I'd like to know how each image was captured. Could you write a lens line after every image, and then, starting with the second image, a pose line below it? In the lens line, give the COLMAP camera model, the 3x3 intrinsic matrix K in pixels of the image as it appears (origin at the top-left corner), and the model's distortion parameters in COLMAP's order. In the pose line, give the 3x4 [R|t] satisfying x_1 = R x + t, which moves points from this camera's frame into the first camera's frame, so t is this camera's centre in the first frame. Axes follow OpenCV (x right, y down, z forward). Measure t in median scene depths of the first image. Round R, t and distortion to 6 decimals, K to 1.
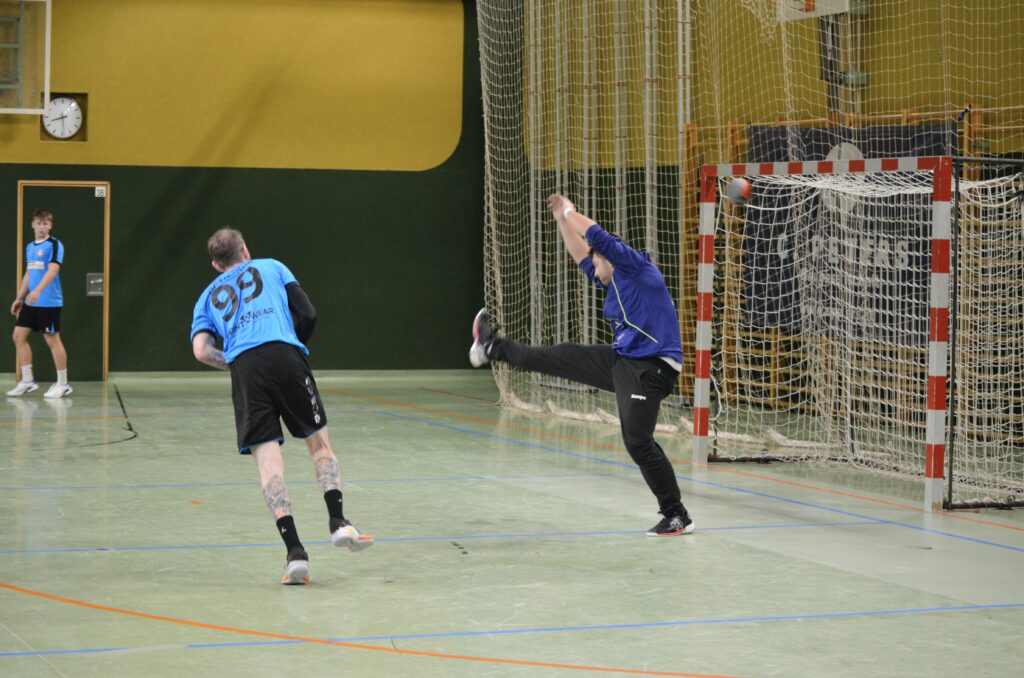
lens RADIAL K [[2588.3, 0, 505.5], [0, 2588.3, 344.9], [0, 0, 1]] dist [-0.225327, 0.000000]
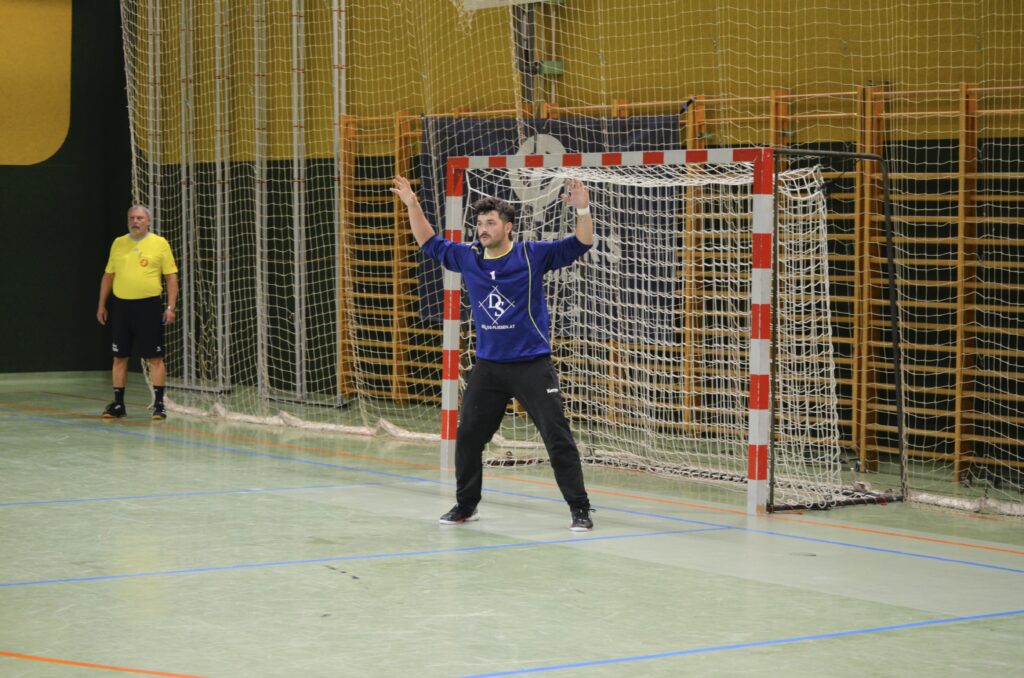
lens RADIAL K [[2588.3, 0, 517.2], [0, 2588.3, 336.7], [0, 0, 1]] dist [-0.225327, 0.000000]
pose [[0.979014, -0.013422, 0.203348, -0.100062], [0.013625, 0.999907, 0.000399, -0.003238], [-0.203335, 0.002380, 0.979106, 0.056649]]
